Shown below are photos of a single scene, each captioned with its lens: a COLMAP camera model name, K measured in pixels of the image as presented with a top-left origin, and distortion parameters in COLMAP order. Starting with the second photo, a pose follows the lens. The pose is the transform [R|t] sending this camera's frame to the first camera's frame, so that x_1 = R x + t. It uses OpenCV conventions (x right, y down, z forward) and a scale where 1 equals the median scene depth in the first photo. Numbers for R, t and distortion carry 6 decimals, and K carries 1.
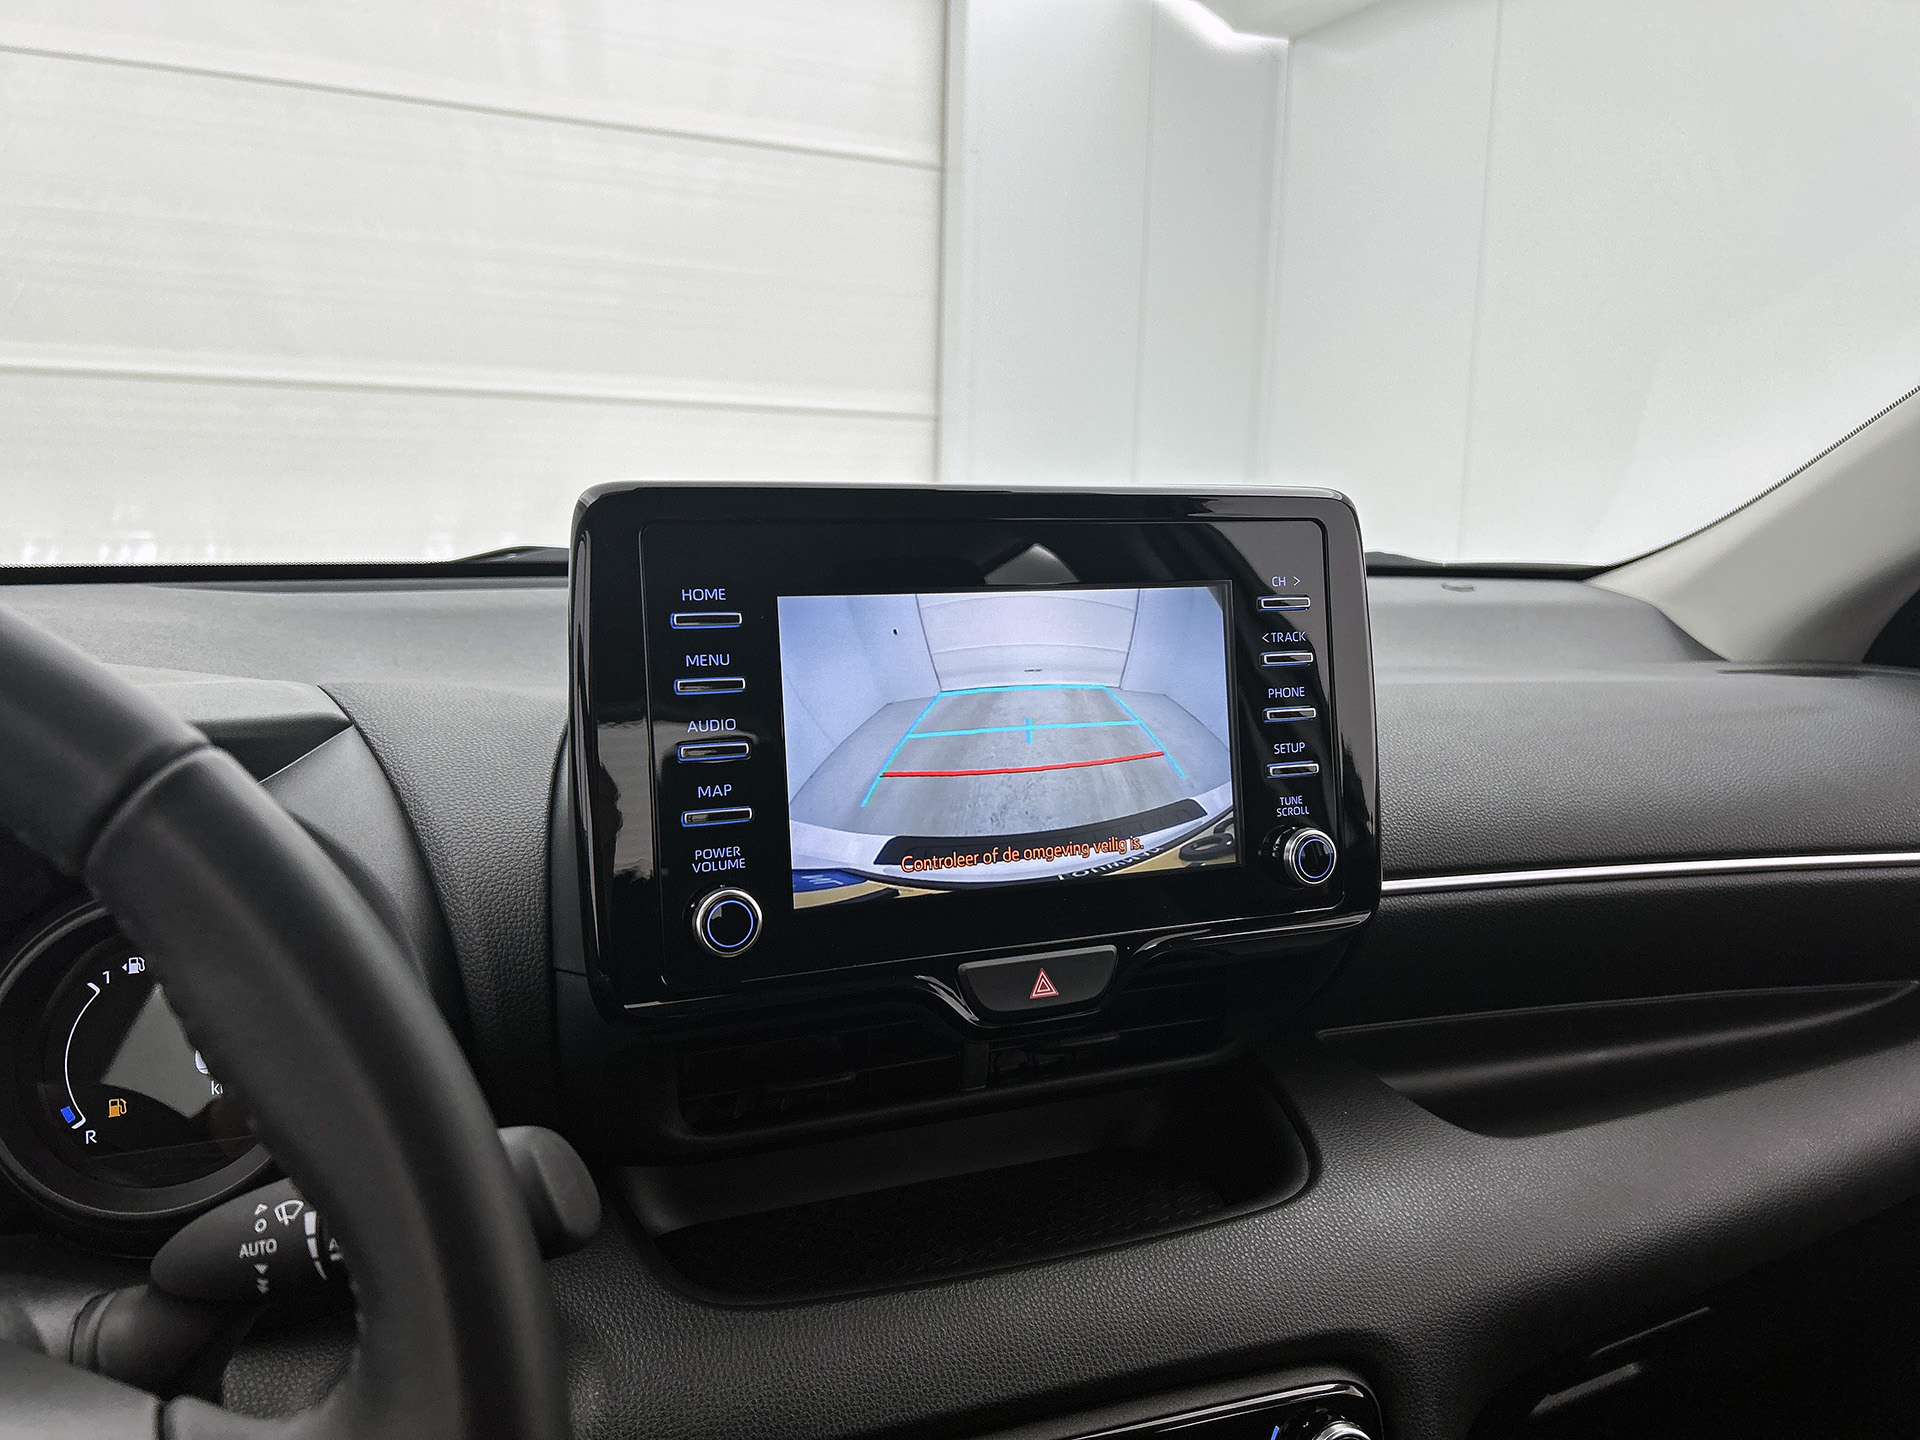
lens RADIAL K [[1450.8, 0, 952.4], [0, 1450.8, 707.7], [0, 0, 1]] dist [0.038092, -0.049392]
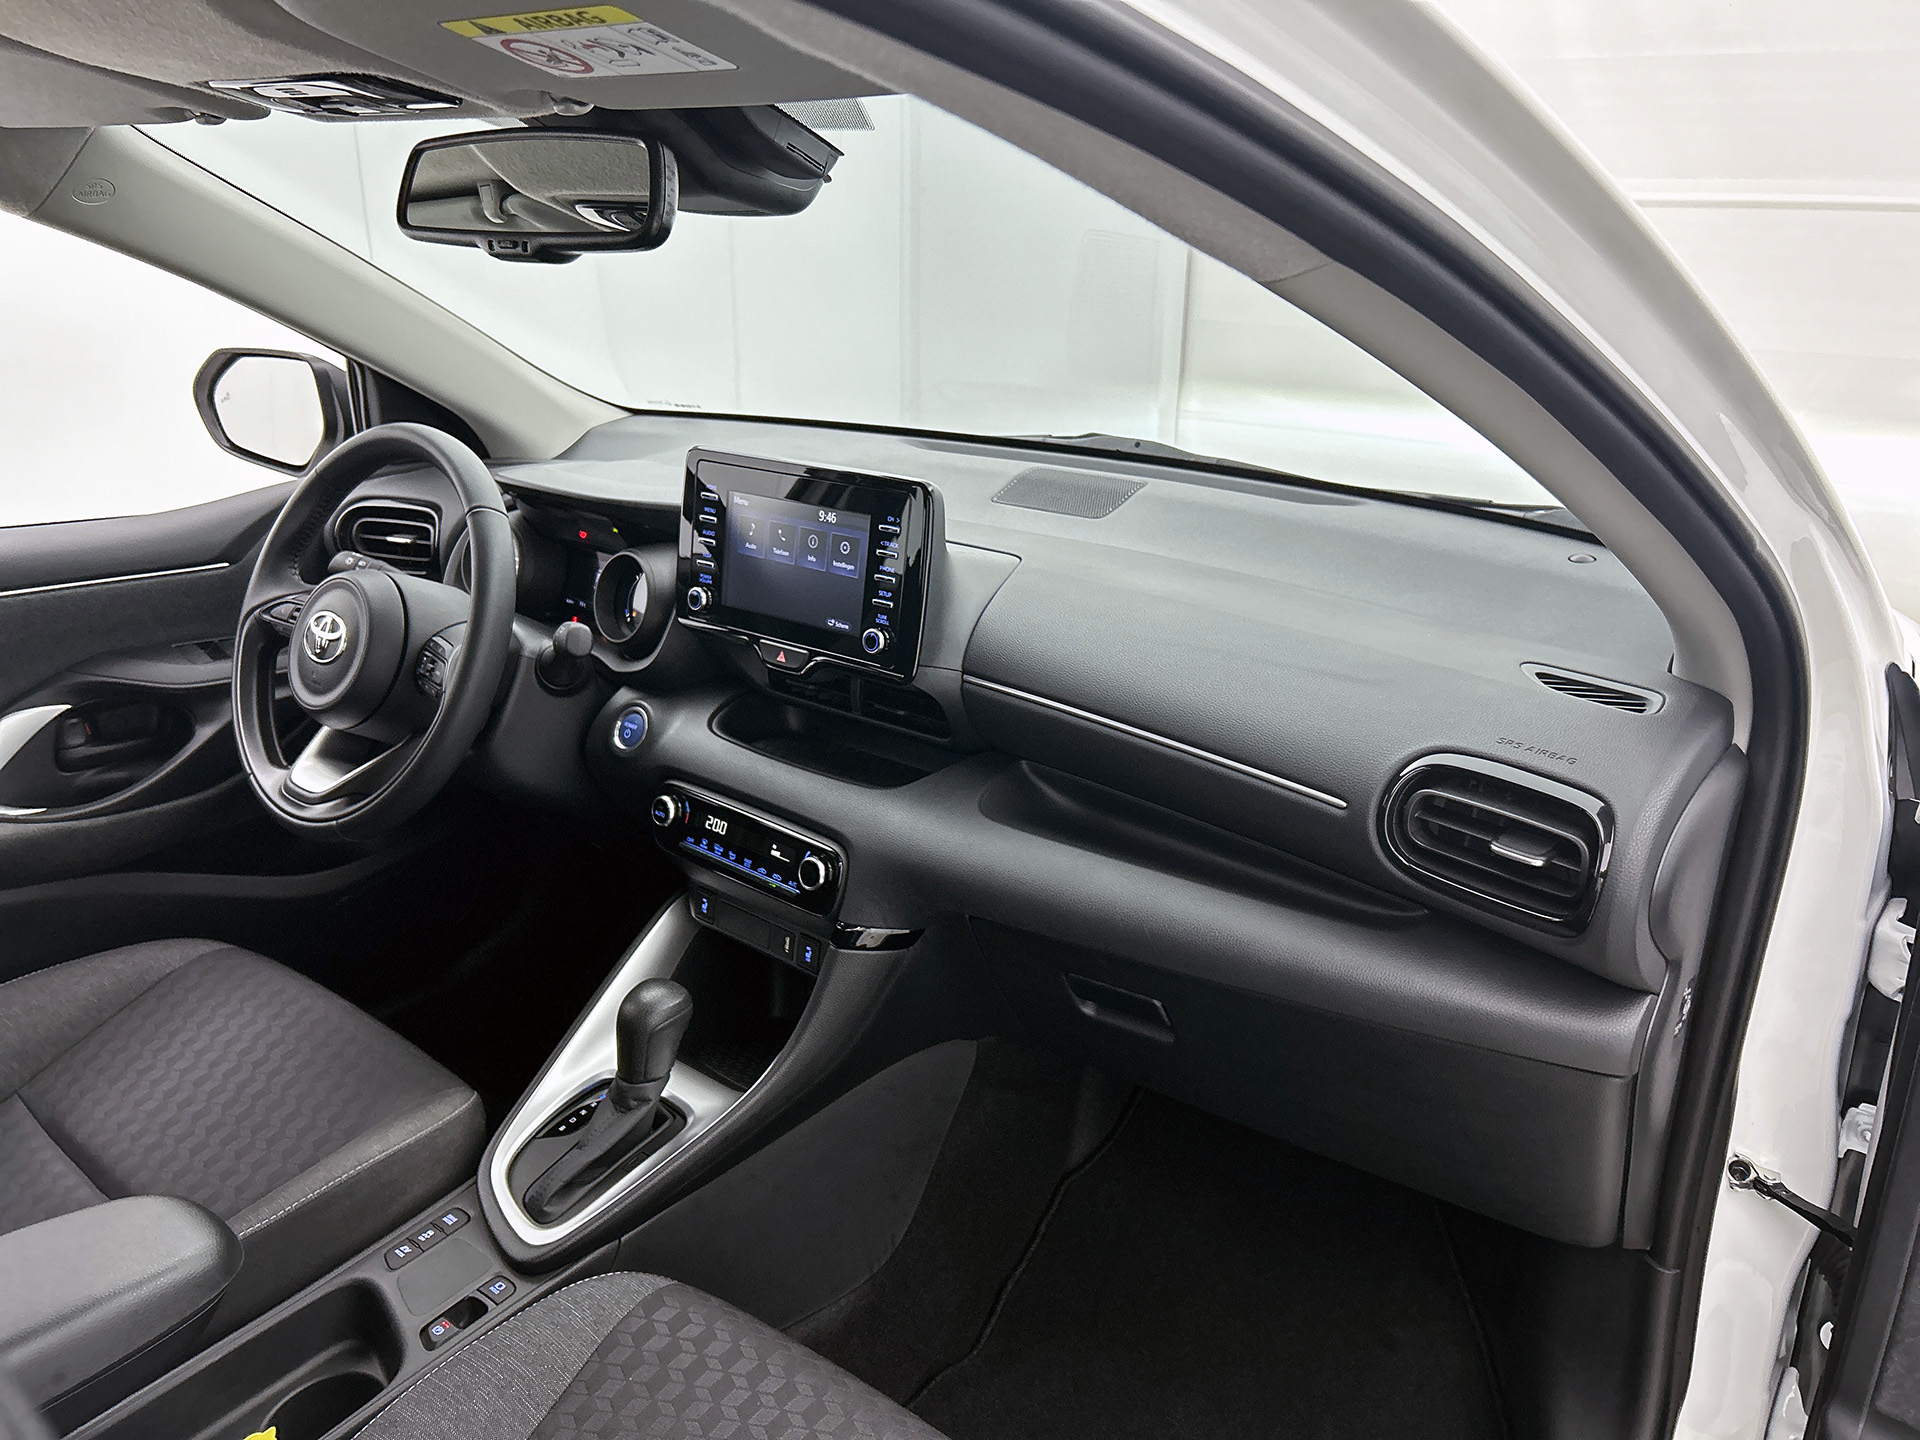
lens RADIAL K [[1450.8, 0, 1006.6], [0, 1450.8, 746.8], [0, 0, 1]] dist [0.038092, -0.049392]
pose [[0.493628, 0.298947, -0.816678, 2.216197], [-0.140680, 0.954143, 0.264235, -0.364143], [0.858220, -0.015544, 0.513047, 0.006663]]
